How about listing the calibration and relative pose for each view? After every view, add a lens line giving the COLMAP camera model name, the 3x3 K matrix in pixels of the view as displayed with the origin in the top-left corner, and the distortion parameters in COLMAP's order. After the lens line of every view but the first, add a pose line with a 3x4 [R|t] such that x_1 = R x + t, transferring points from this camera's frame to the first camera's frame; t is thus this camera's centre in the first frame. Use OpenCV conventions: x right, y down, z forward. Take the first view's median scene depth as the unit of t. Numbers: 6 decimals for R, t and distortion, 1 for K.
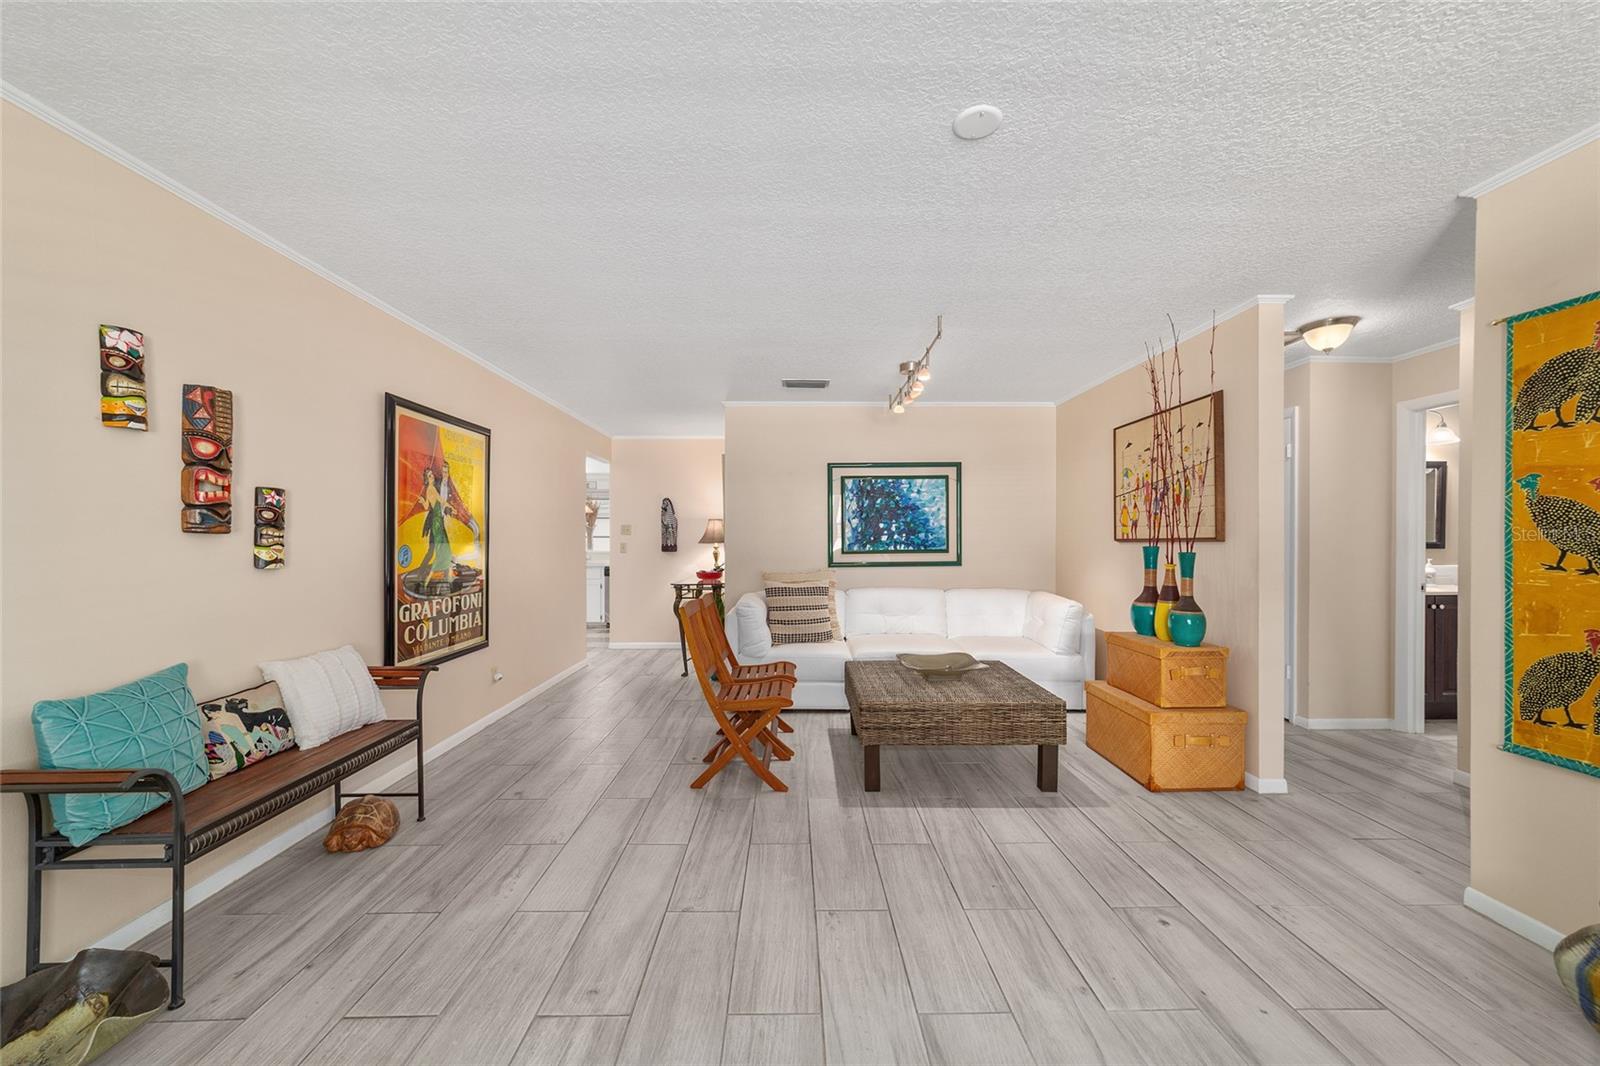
lens RADIAL K [[619.3, 0, 797.5], [0, 619.3, 544.3], [0, 0, 1]] dist [-0.015312, 0.008183]
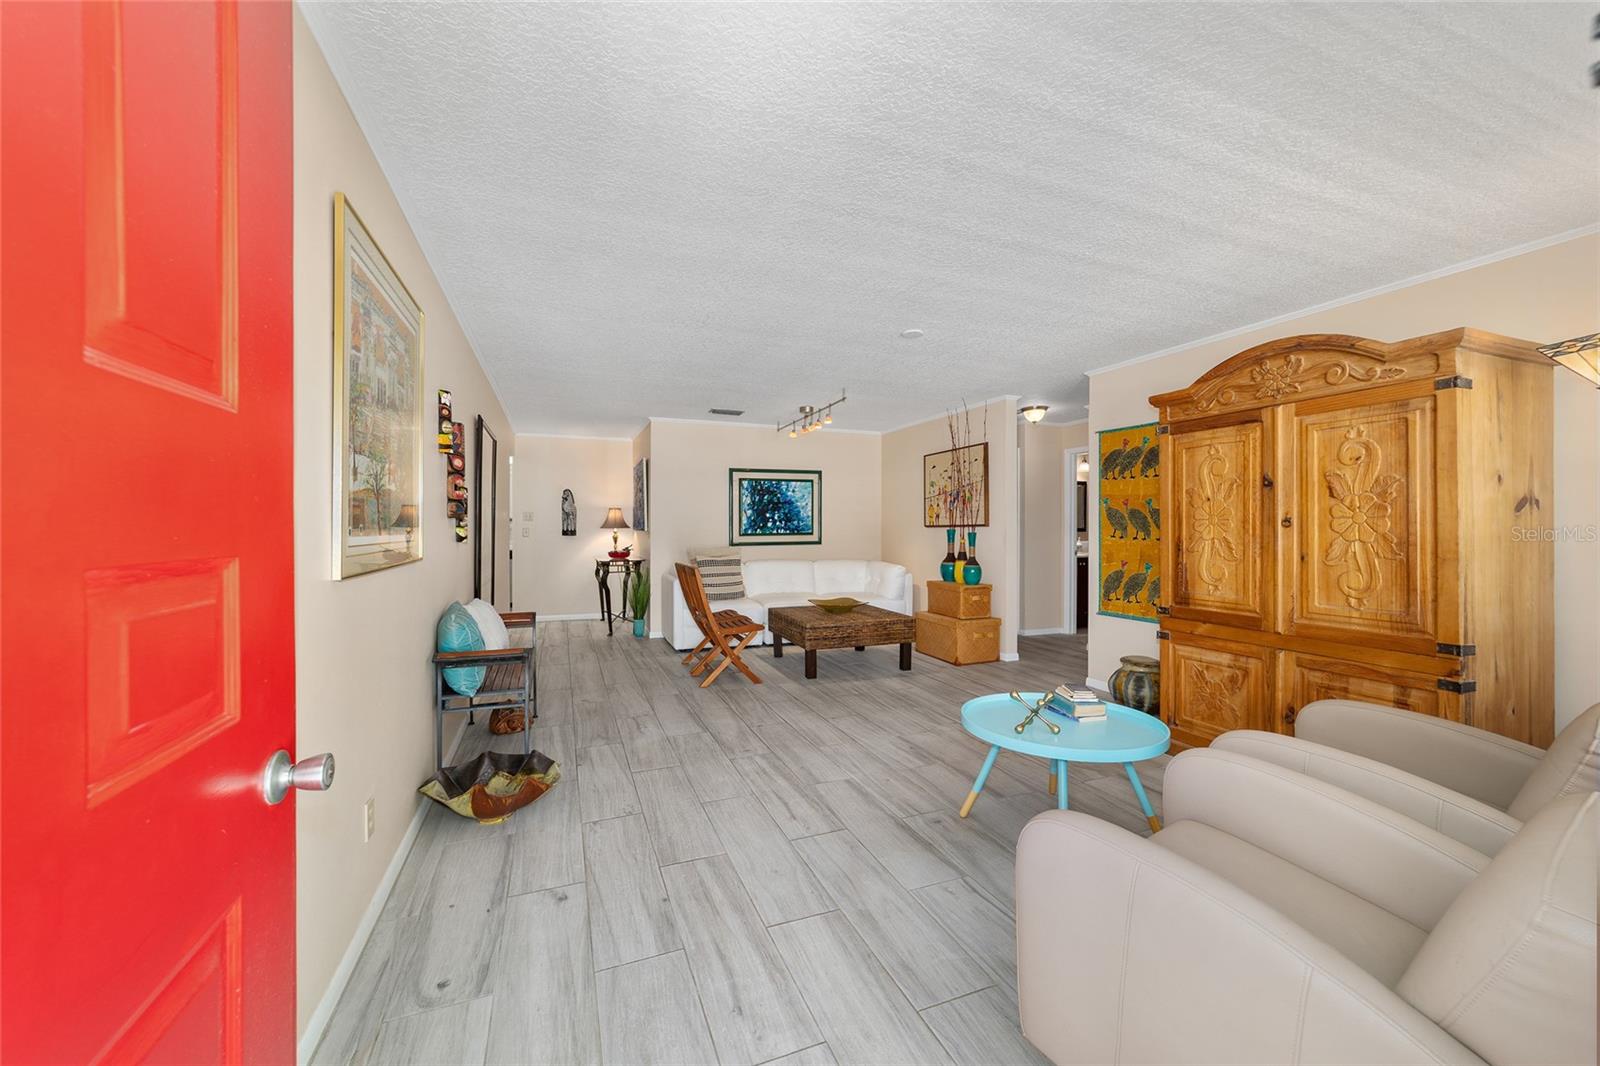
lens RADIAL K [[612.9, 0, 800.0], [0, 612.9, 533.0], [0, 0, 1]] dist [-0.015926, 0.007415]
pose [[0.935150, -0.001291, 0.354250, -0.440797], [0.000687, 0.999998, 0.001833, 0.010357], [-0.354252, -0.001471, 0.935149, -0.459883]]
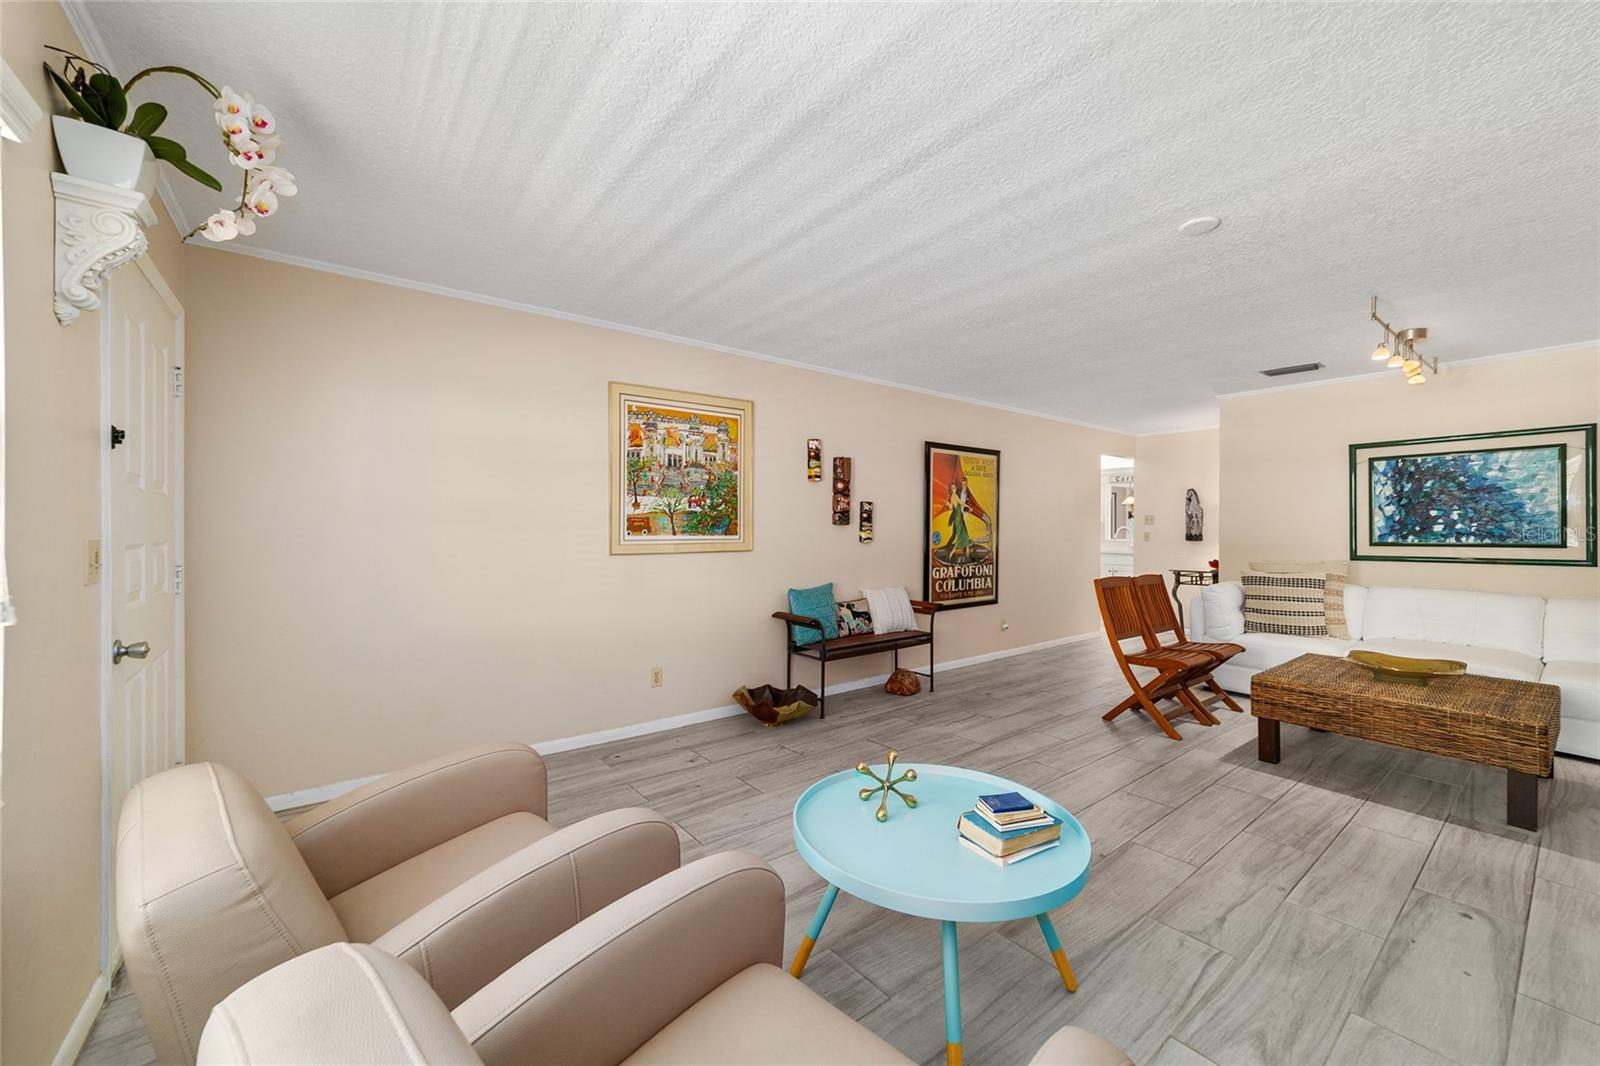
lens RADIAL K [[619.7, 0, 801.4], [0, 619.7, 529.8], [0, 0, 1]] dist [-0.017493, 0.008512]
pose [[0.606335, 0.004881, -0.795194, 0.440703], [-0.009643, 0.999953, -0.001214, 0.002273], [0.795151, 0.008404, 0.606353, -0.277122]]
